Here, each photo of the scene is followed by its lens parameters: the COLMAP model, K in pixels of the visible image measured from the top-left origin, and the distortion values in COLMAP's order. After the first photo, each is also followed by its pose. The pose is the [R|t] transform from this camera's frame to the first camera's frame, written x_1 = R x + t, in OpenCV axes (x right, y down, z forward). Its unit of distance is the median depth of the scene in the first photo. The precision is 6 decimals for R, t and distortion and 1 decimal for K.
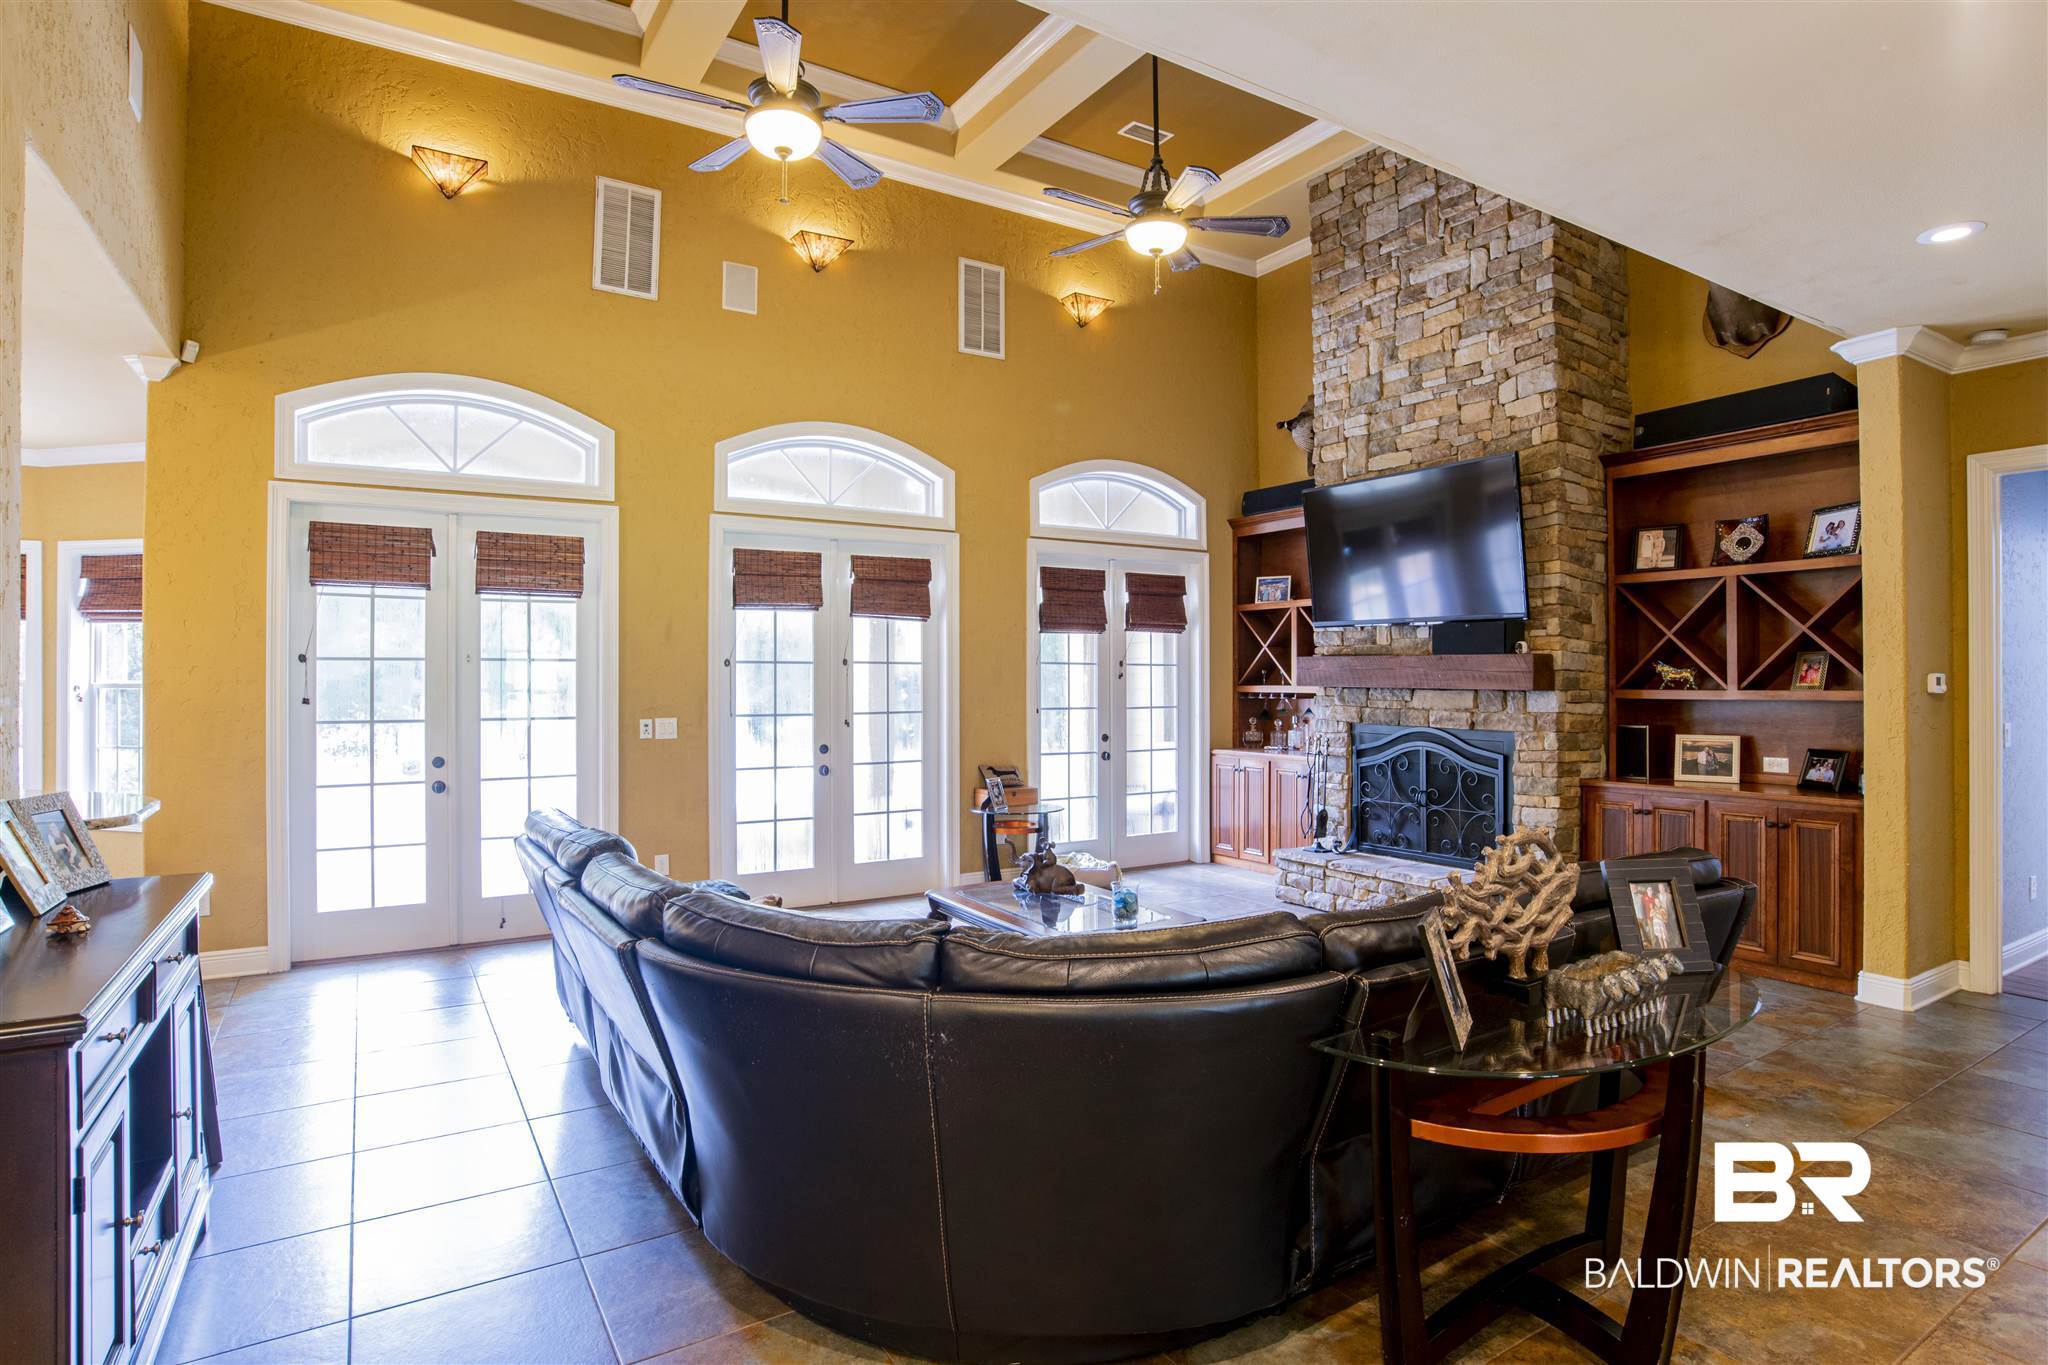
lens RADIAL K [[1037.9, 0, 1017.0], [0, 1037.9, 673.6], [0, 0, 1]] dist [-0.058397, 0.019851]
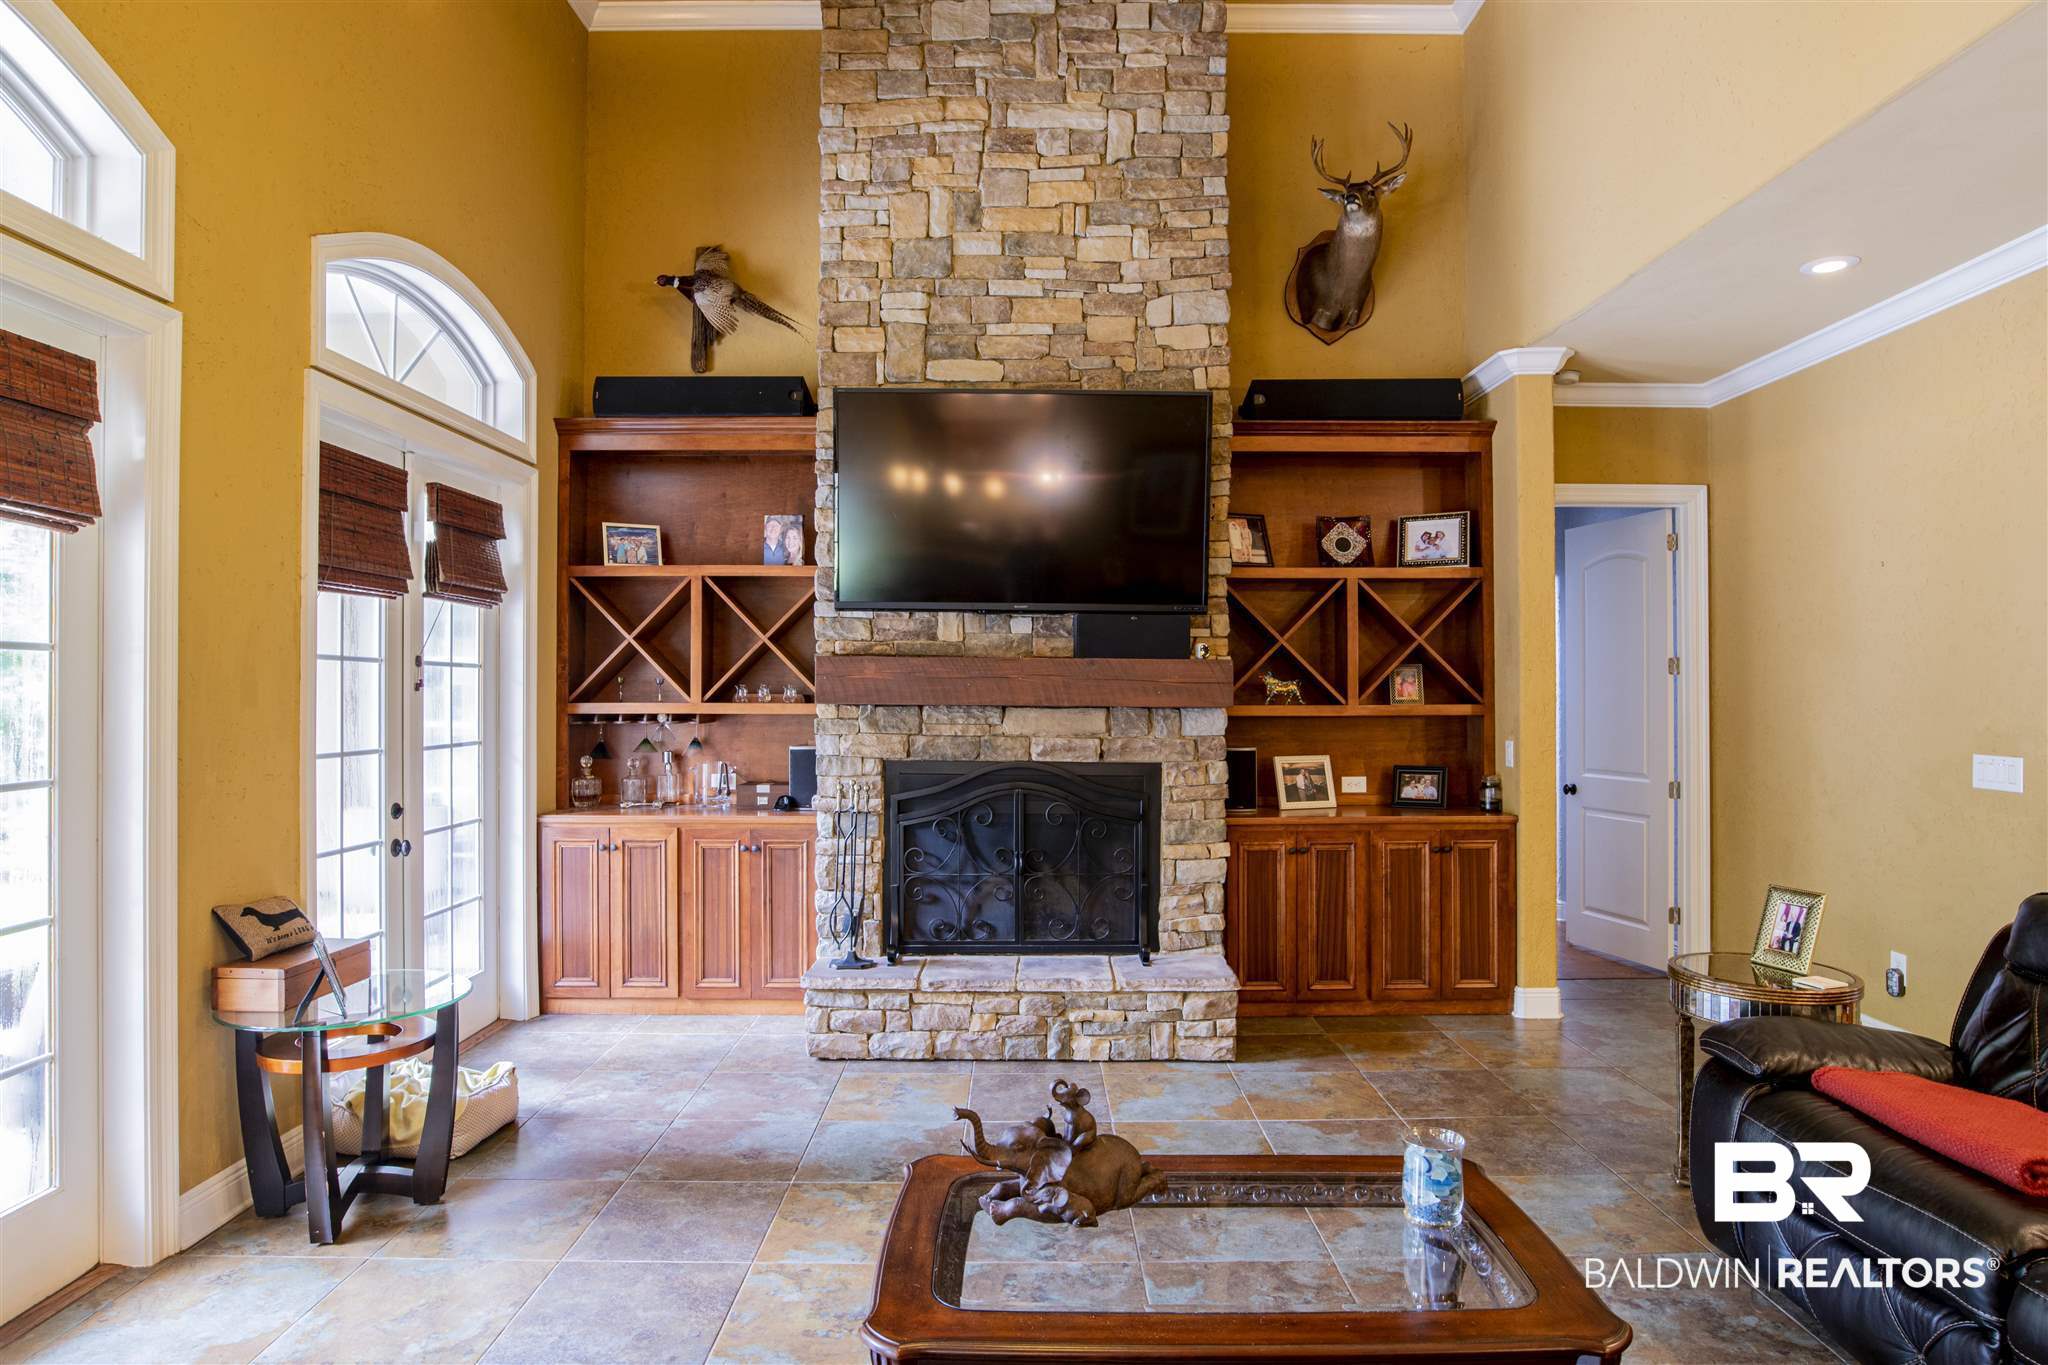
lens RADIAL K [[1168.5, 0, 1009.2], [0, 1168.5, 683.1], [0, 0, 1]] dist [-0.057317, 0.025172]
pose [[0.533674, 0.006709, 0.845663, -0.279496], [-0.005620, 0.999975, -0.004386, 0.002512], [-0.845671, -0.002412, 0.533699, 0.584143]]
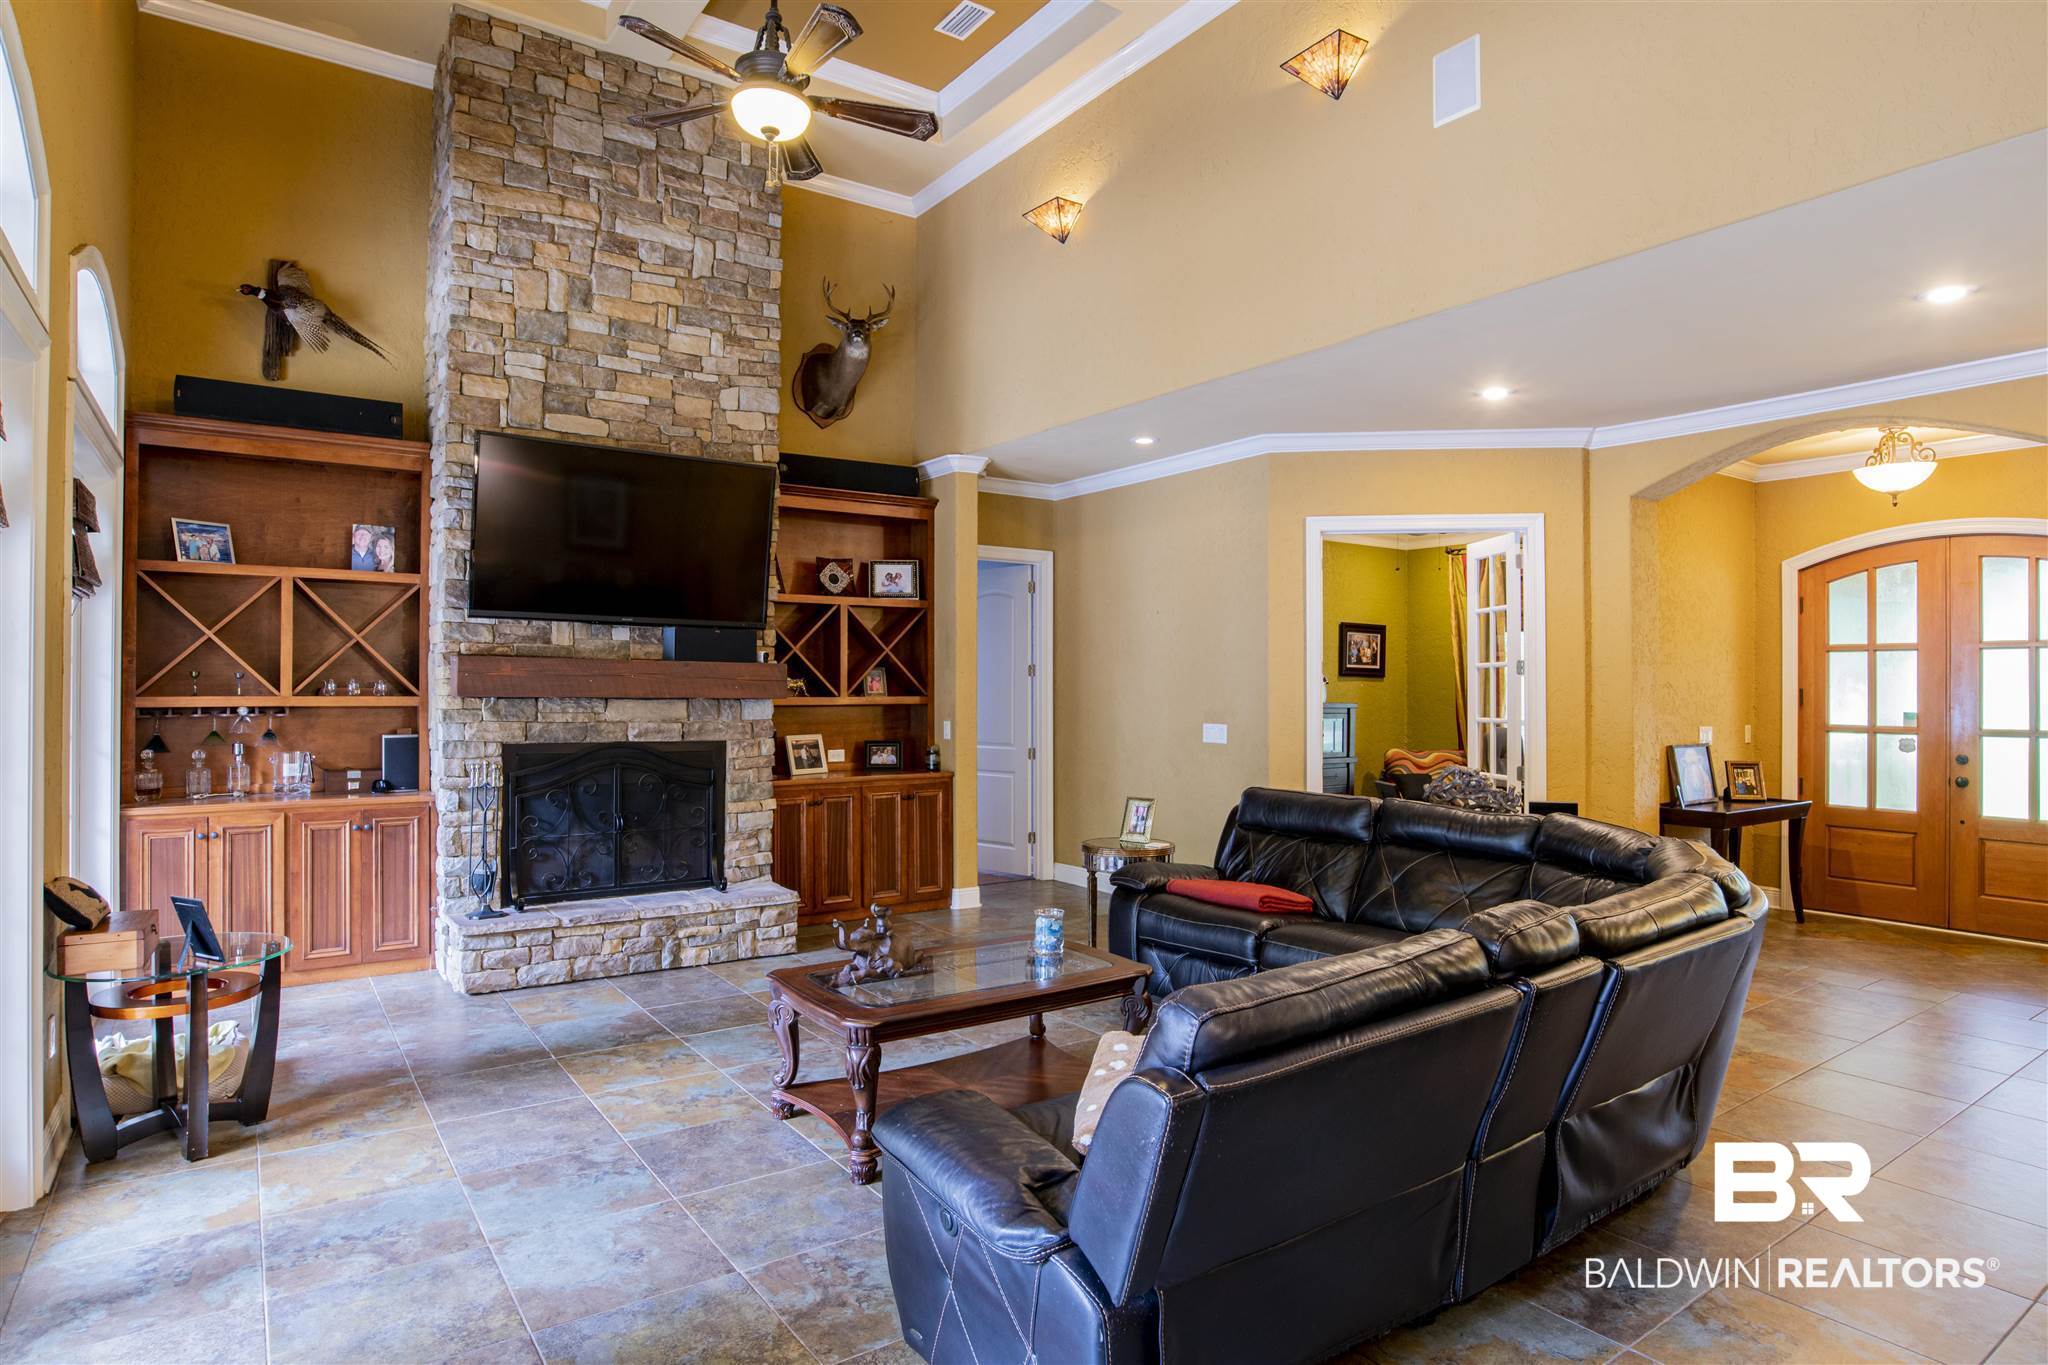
lens RADIAL K [[1168.5, 0, 1016.3], [0, 1168.5, 678.0], [0, 0, 1]] dist [-0.057317, 0.025172]
pose [[-0.050828, 0.007384, 0.998680, -0.610124], [-0.009383, 0.999925, -0.007871, 0.002131], [-0.998663, -0.009771, -0.050755, 0.713652]]
